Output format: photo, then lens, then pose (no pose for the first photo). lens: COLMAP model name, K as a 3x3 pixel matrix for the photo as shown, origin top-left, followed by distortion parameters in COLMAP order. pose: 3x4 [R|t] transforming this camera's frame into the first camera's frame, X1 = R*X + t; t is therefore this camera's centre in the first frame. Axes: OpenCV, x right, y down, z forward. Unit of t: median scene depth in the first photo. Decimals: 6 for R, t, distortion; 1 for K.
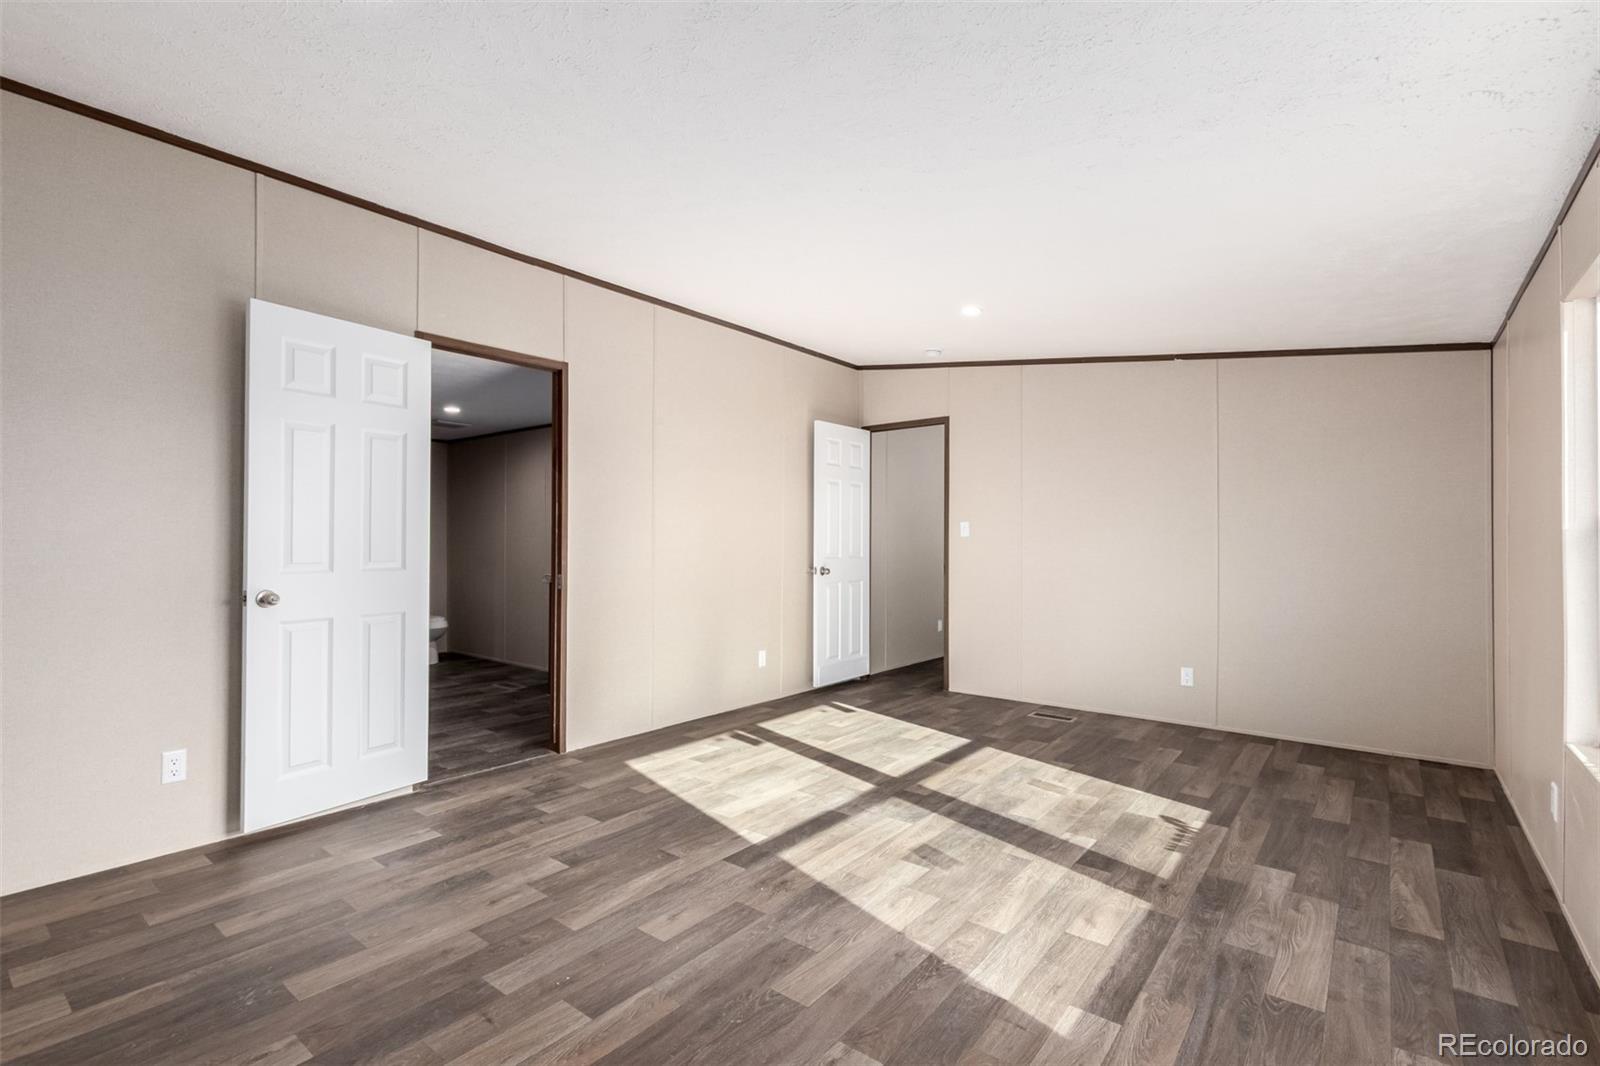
lens RADIAL K [[728.3, 0, 785.9], [0, 728.3, 529.5], [0, 0, 1]] dist [-0.003155, 0.000463]
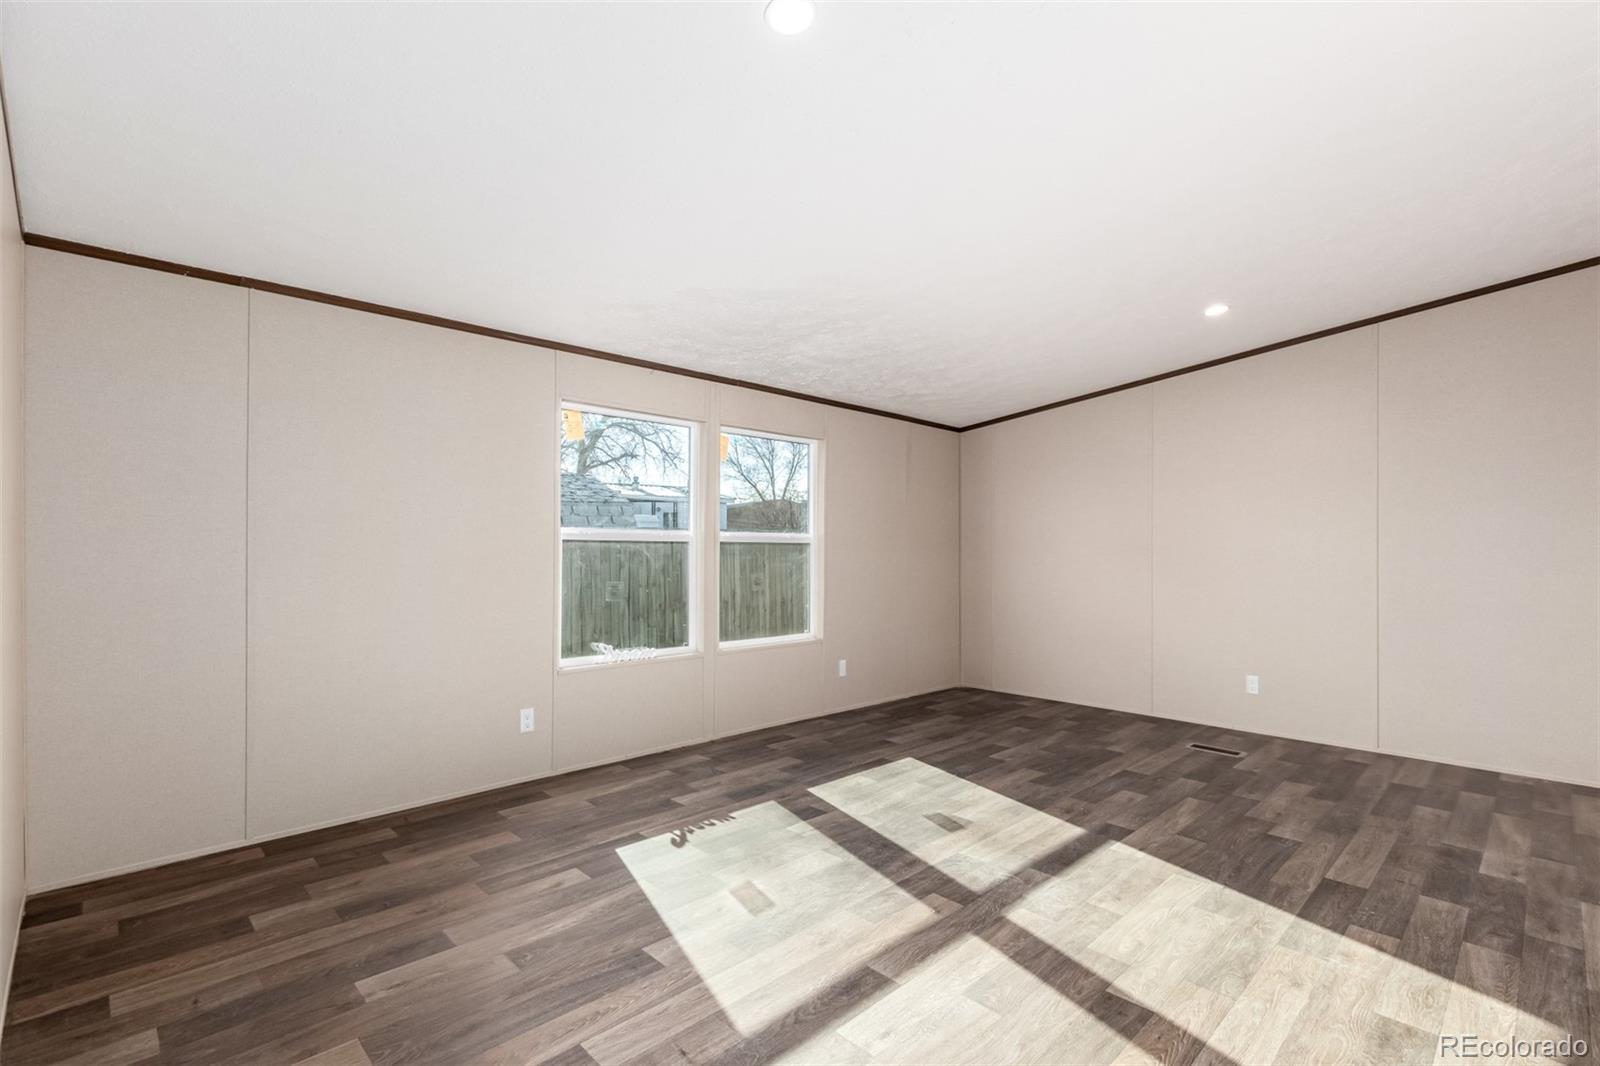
lens RADIAL K [[734.3, 0, 788.9], [0, 734.3, 540.7], [0, 0, 1]] dist [0.015396, -0.004503]
pose [[-0.992498, -0.009235, 0.121909, 0.288316], [-0.011533, 0.999769, -0.018155, 0.023718], [-0.121713, -0.019425, -0.992375, 2.035945]]
